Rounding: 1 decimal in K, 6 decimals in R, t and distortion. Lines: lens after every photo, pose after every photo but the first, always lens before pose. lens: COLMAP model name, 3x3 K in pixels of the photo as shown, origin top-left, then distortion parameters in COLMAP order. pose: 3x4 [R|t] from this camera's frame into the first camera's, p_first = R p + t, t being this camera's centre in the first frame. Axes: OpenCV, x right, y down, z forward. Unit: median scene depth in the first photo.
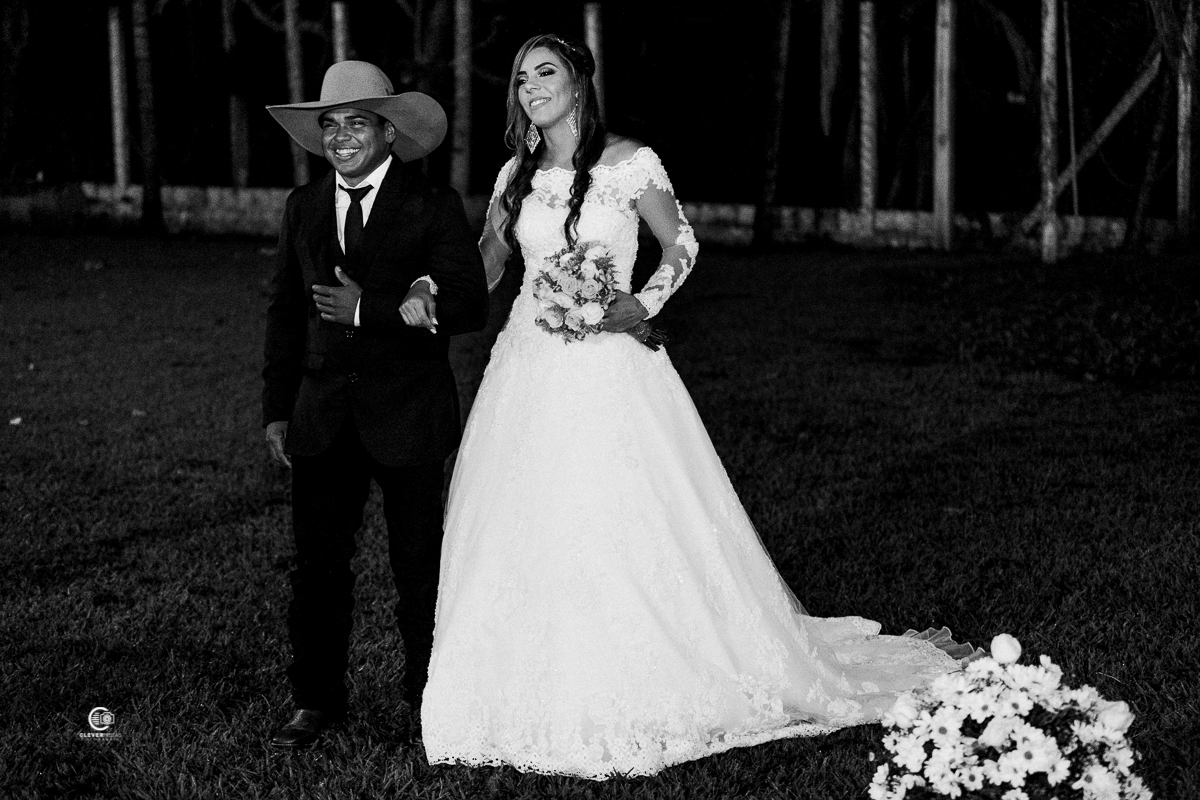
lens RADIAL K [[2419.0, 0, 600.0], [0, 2419.0, 400.0], [0, 0, 1]] dist [0.002929, 0.140013]
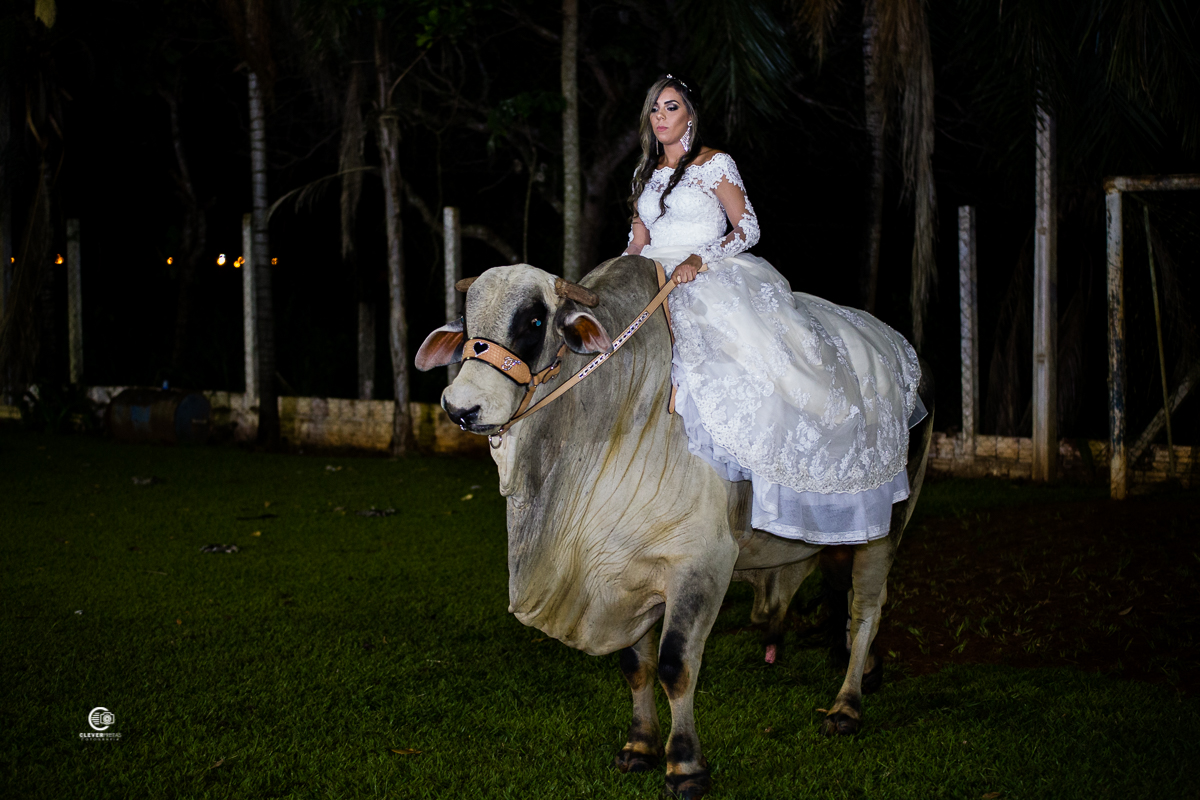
lens RADIAL K [[2435.2, 0, 600.0], [0, 2435.2, 400.0], [0, 0, 1]] dist [-0.281767, 0.556584]
pose [[0.978572, 0.011846, -0.205563, 0.172269], [-0.028373, 0.996578, -0.077638, -0.018753], [0.203940, 0.081807, 0.975559, 0.099610]]
